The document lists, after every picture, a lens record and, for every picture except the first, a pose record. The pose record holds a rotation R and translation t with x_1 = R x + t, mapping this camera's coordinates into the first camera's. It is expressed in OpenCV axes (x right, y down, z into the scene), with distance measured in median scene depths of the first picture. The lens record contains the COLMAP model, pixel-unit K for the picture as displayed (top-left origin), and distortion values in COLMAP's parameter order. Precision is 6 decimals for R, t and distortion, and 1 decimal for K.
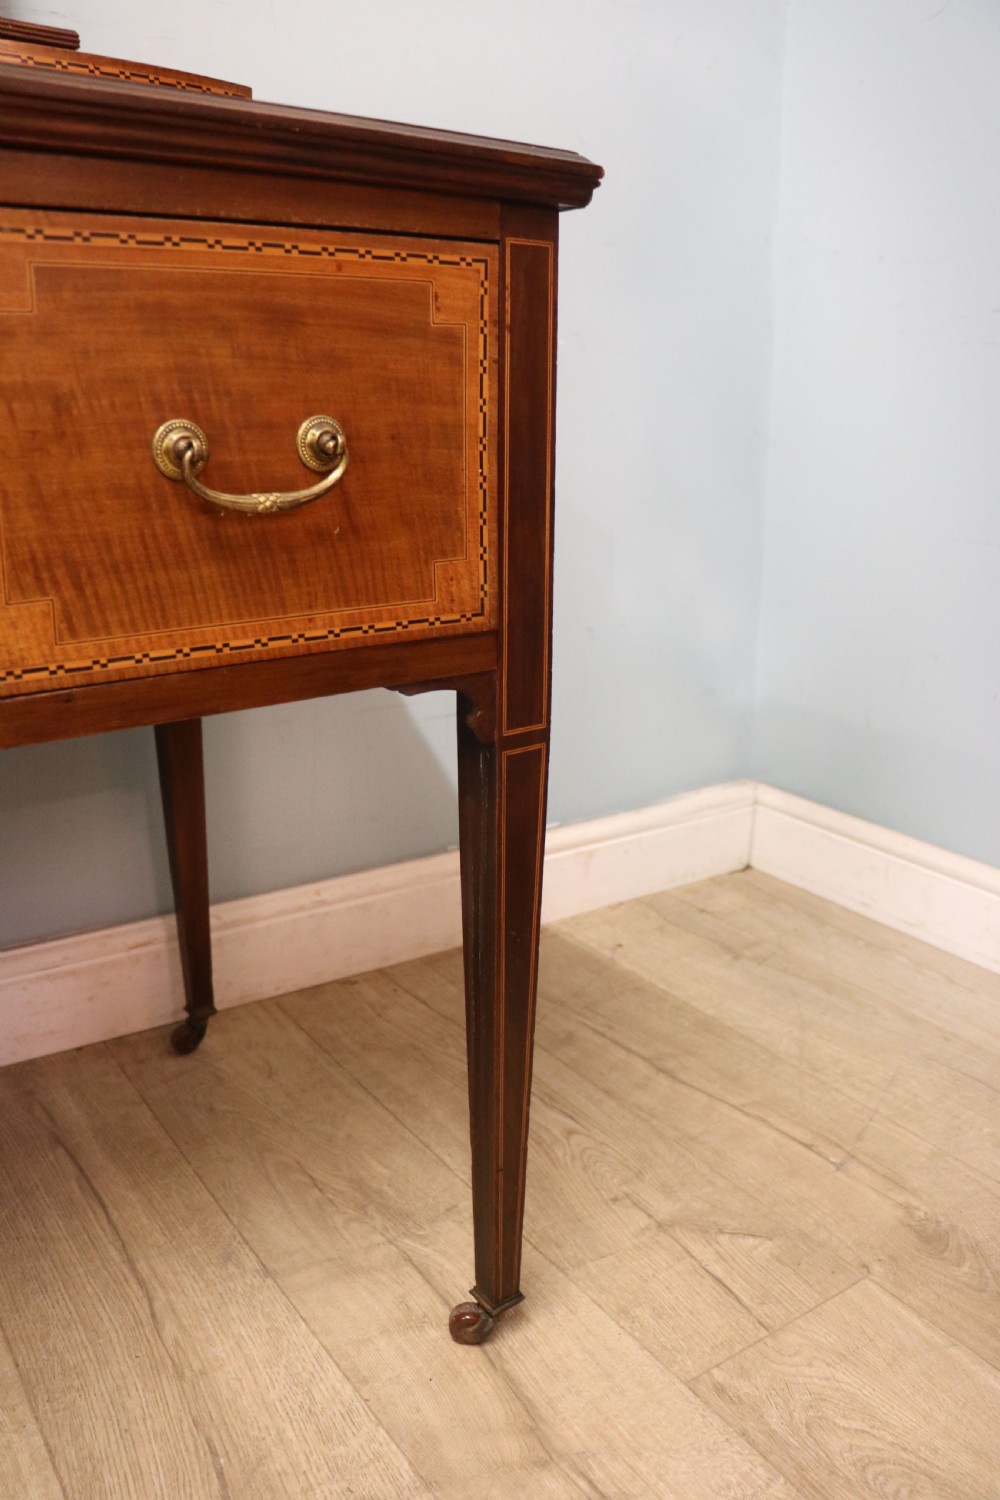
lens RADIAL K [[1204.9, 0, 496.7], [0, 1204.9, 742.7], [0, 0, 1]] dist [-0.160164, 0.068937]
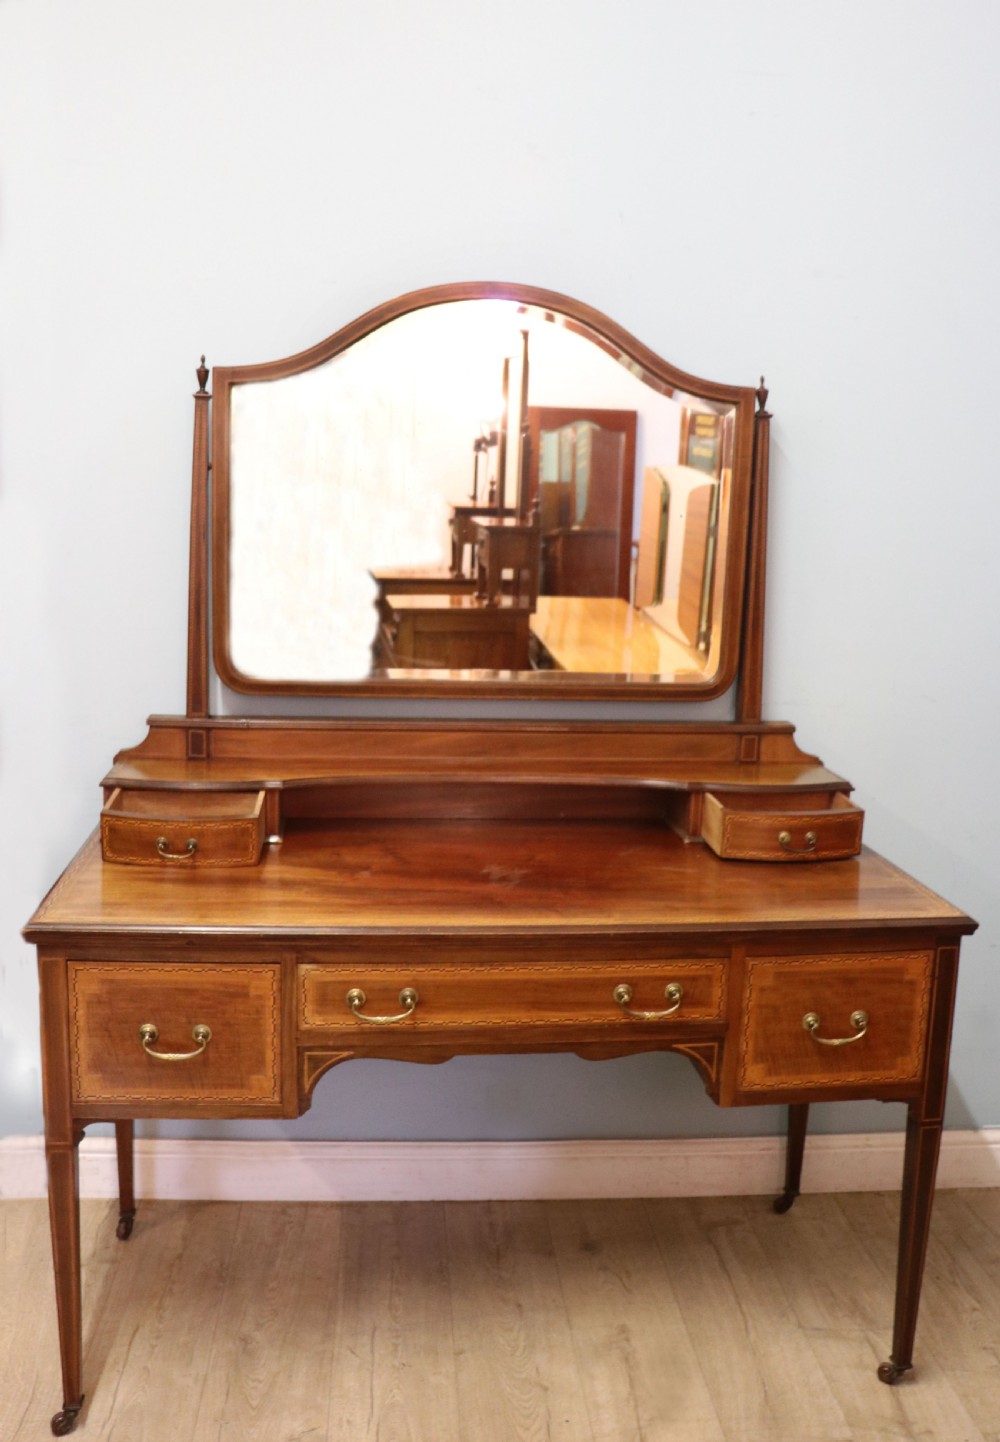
lens RADIAL K [[1286.4, 0, 484.9], [0, 1286.4, 682.6], [0, 0, 1]] dist [-0.143236, 0.045210]
pose [[0.860463, 0.079595, -0.503257, 0.284445], [-0.153379, 0.982371, -0.106874, -0.304563], [0.485878, 0.169150, 0.857502, -1.157820]]
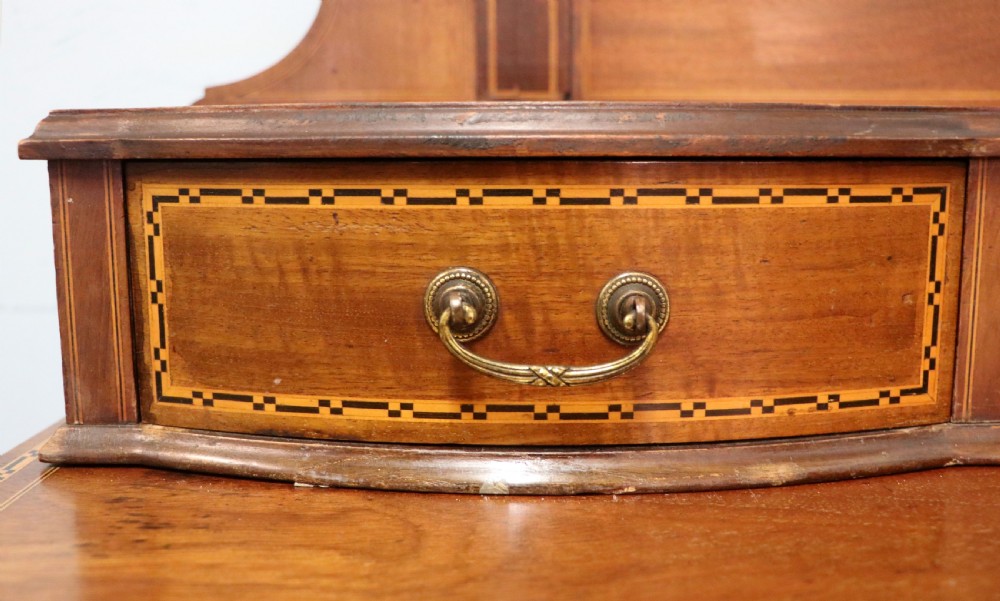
lens RADIAL K [[1069.0, 0, 530.8], [0, 1069.0, 302.5], [0, 0, 1]] dist [-0.105211, 0.000000]
pose [[0.802783, 0.074650, -0.591580, -0.824764], [-0.145516, 0.986662, -0.072964, -0.232211], [0.578242, 0.144658, 0.802938, 0.016217]]
